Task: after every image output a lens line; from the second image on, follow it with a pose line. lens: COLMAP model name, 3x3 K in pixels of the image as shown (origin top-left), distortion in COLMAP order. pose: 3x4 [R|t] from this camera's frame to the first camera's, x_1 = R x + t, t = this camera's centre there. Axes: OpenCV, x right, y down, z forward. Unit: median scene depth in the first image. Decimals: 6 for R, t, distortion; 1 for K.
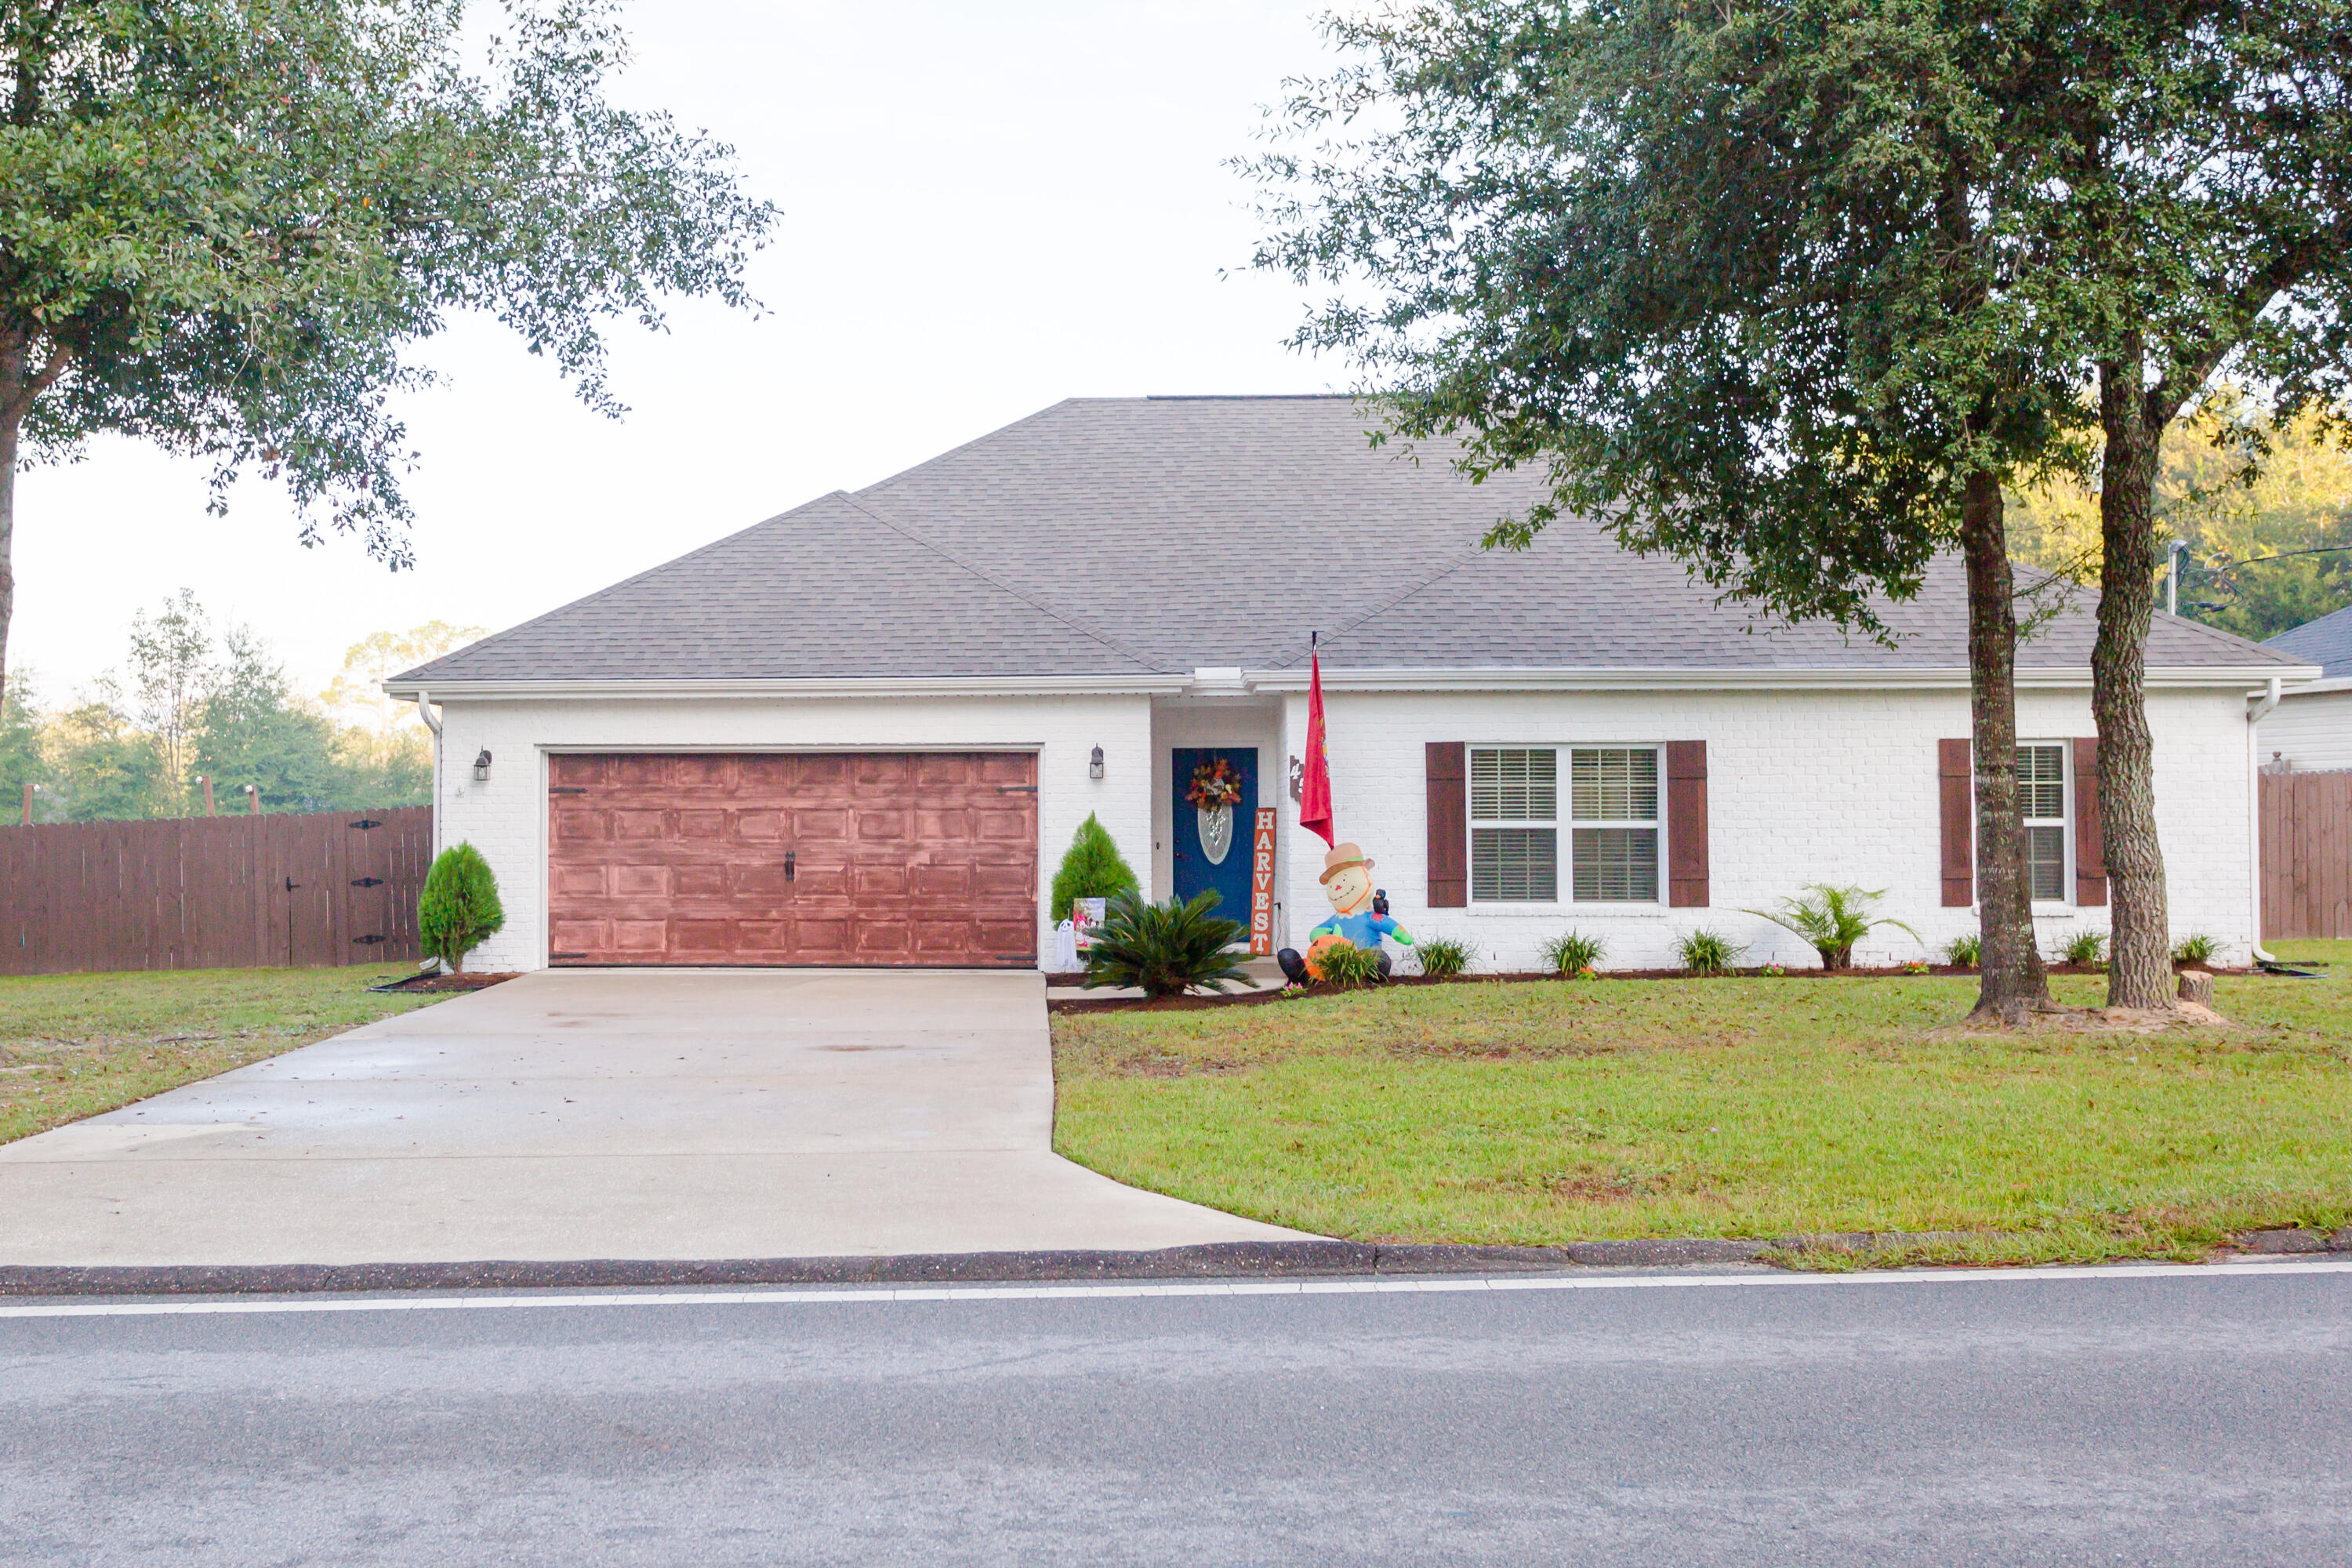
lens RADIAL K [[1681.7, 0, 1100.2], [0, 1681.7, 783.9], [0, 0, 1]] dist [0.000808, 0.000420]
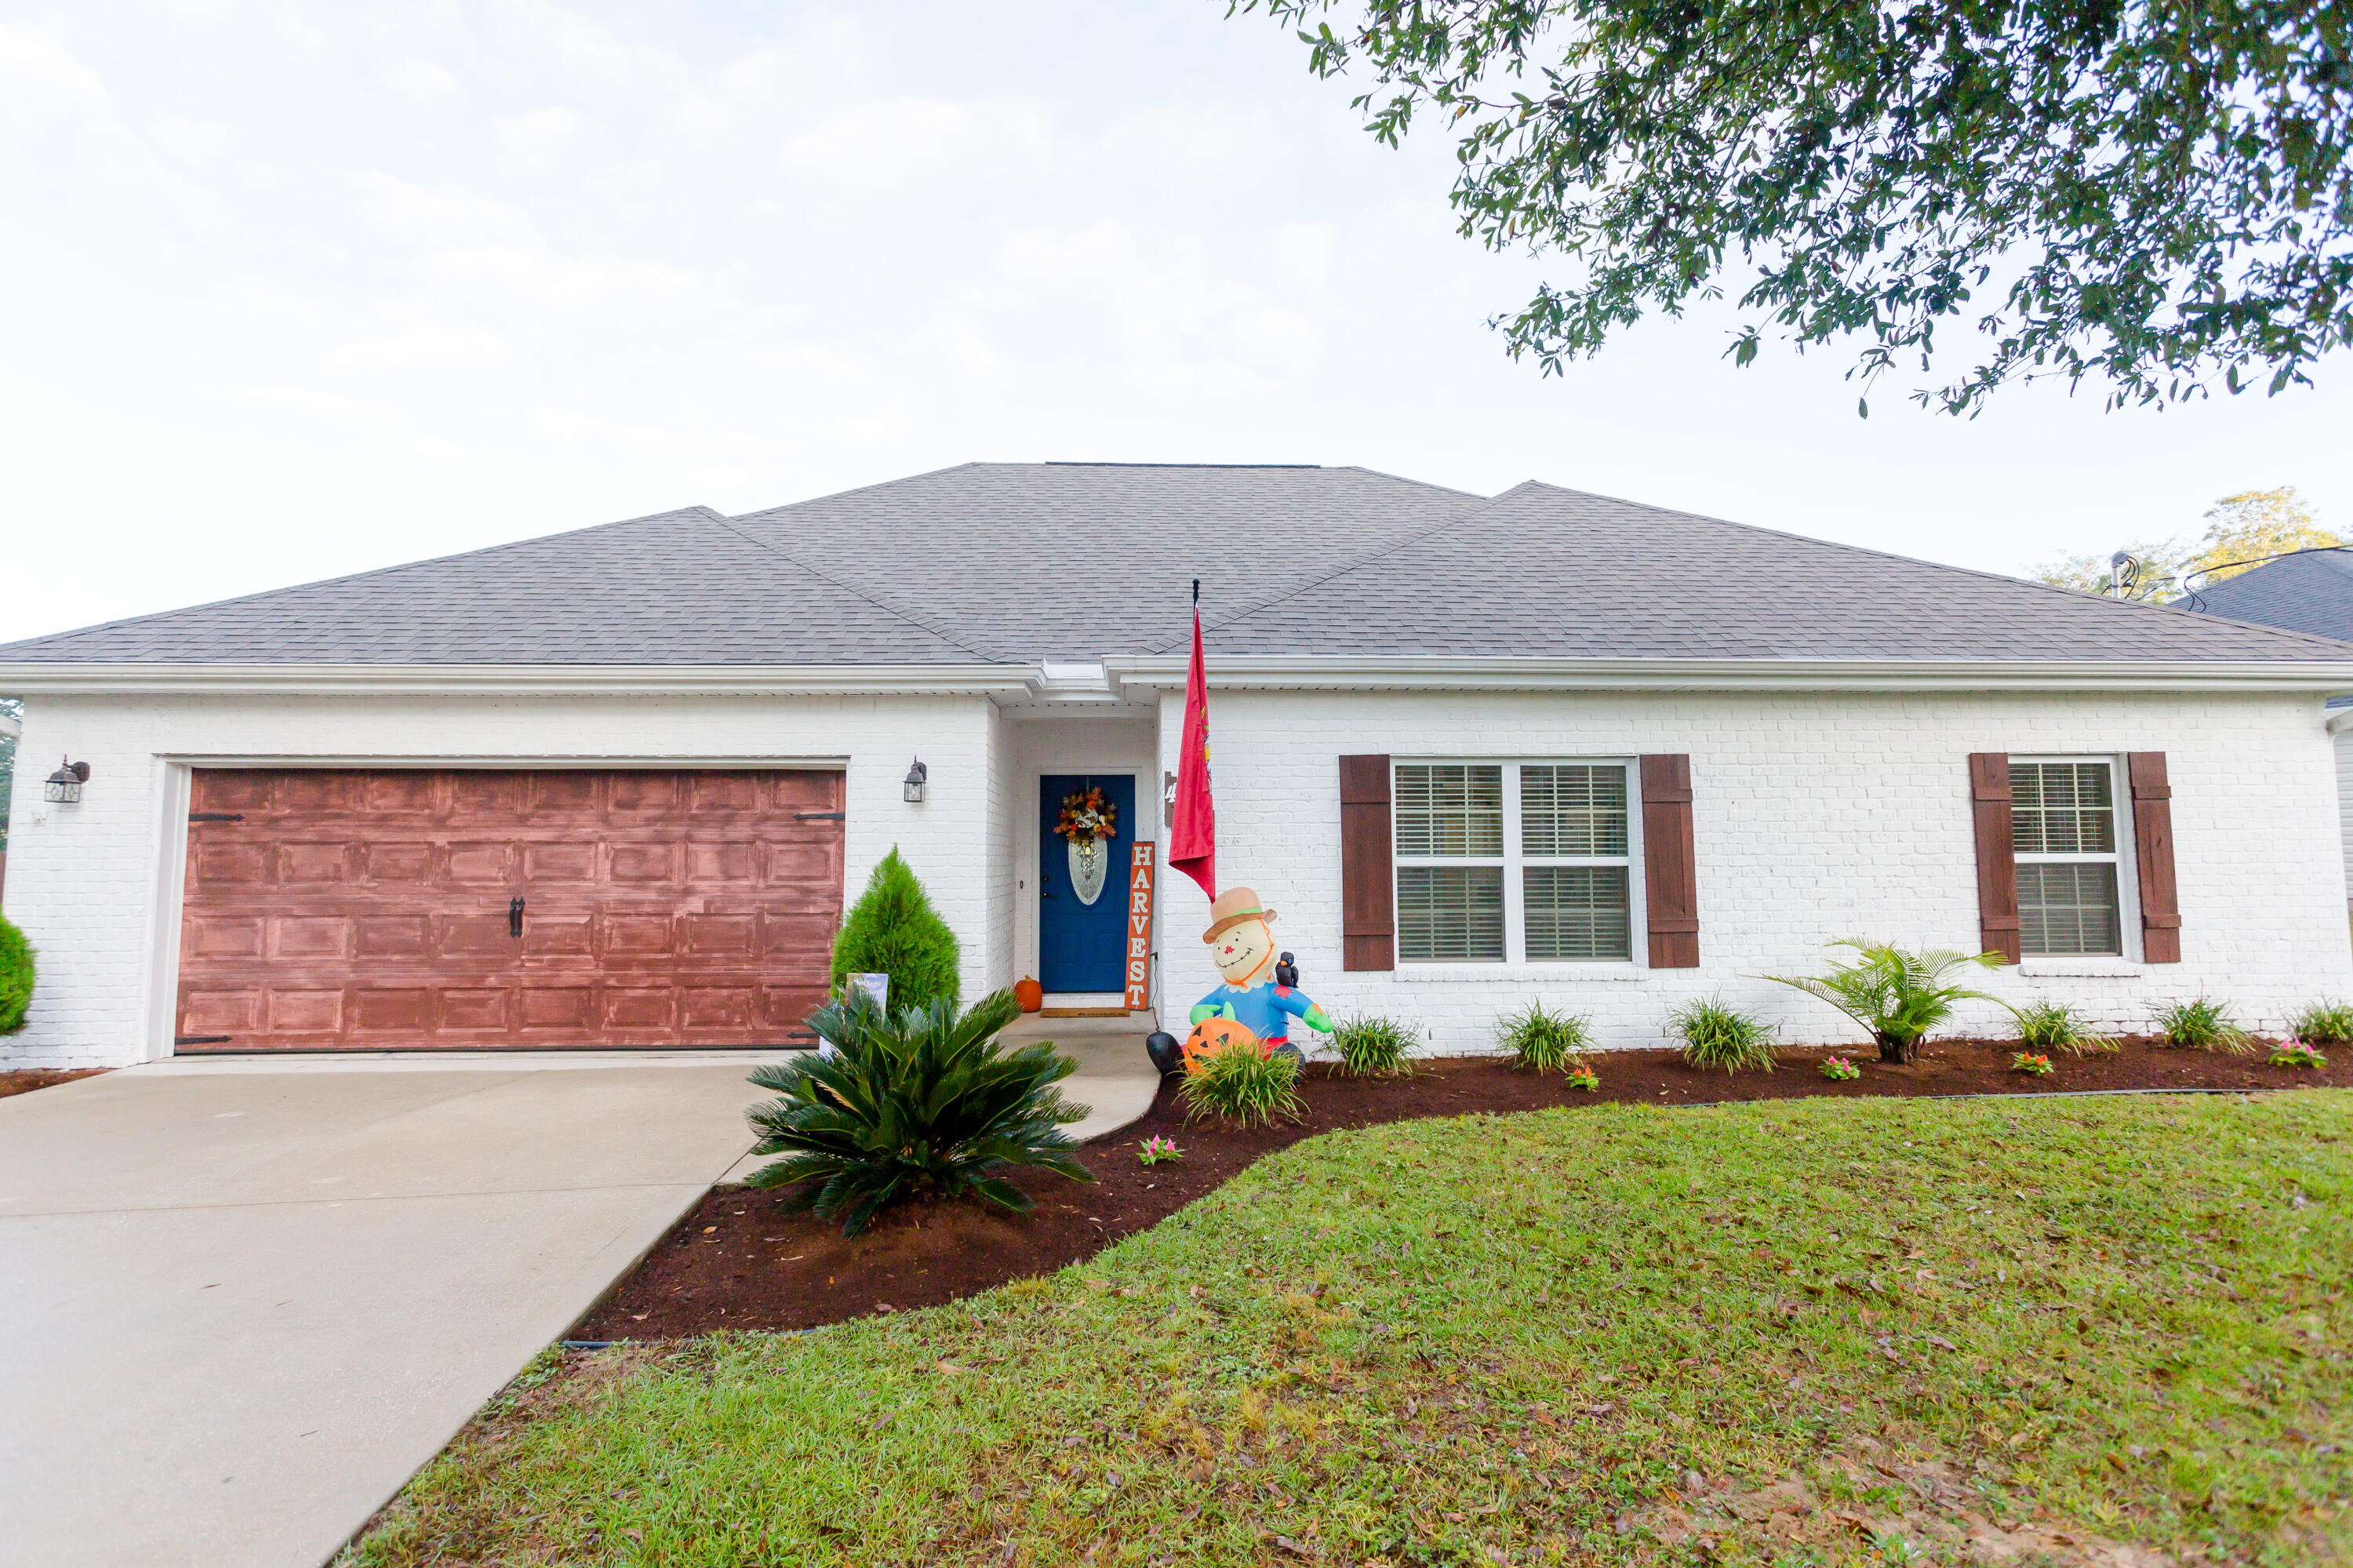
lens RADIAL K [[1103.3, 0, 1174.0], [0, 1103.3, 757.4], [0, 0, 1]] dist [-0.001167, 0.000440]
pose [[0.994620, 0.008141, 0.103271, 0.060876], [-0.001445, 0.997901, -0.064744, 0.008529], [-0.103581, 0.064247, 0.992544, 0.468167]]
